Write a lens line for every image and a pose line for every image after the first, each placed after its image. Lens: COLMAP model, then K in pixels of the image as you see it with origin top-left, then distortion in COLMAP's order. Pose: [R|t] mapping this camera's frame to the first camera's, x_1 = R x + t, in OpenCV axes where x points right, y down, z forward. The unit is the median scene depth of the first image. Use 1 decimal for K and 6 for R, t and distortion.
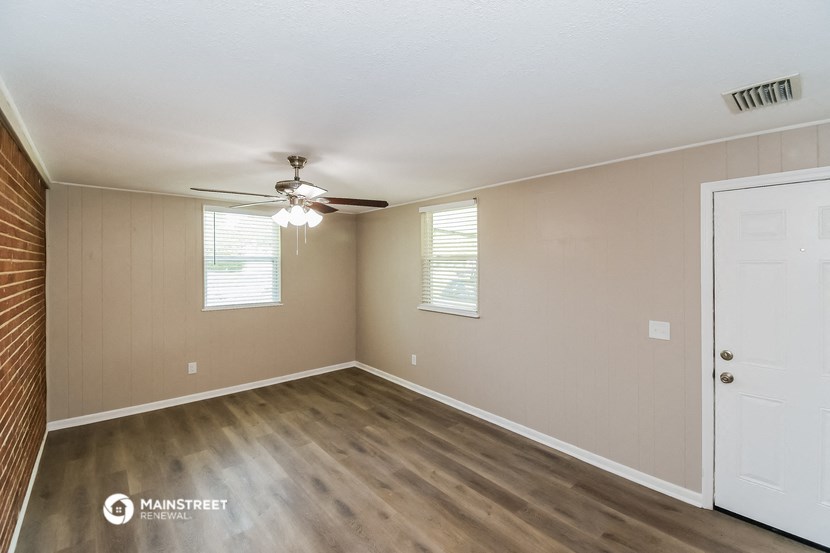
lens RADIAL K [[367.2, 0, 417.6], [0, 367.2, 262.1], [0, 0, 1]] dist [0.000239, -0.000104]
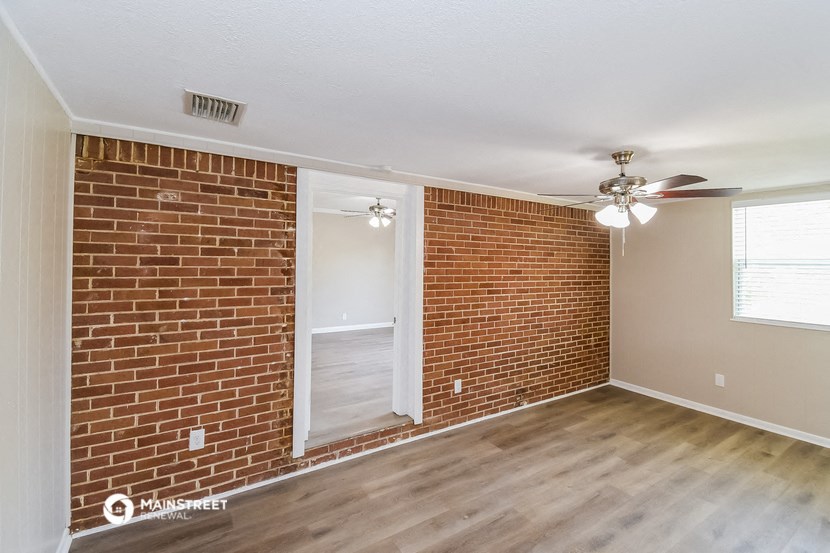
lens RADIAL K [[367.2, 0, 417.6], [0, 367.2, 262.1], [0, 0, 1]] dist [0.000239, -0.000104]
pose [[-0.150462, -0.009504, -0.988570, 0.520597], [-0.007324, 0.999937, -0.008499, 0.005934], [0.988589, 0.005961, -0.150522, 0.480063]]
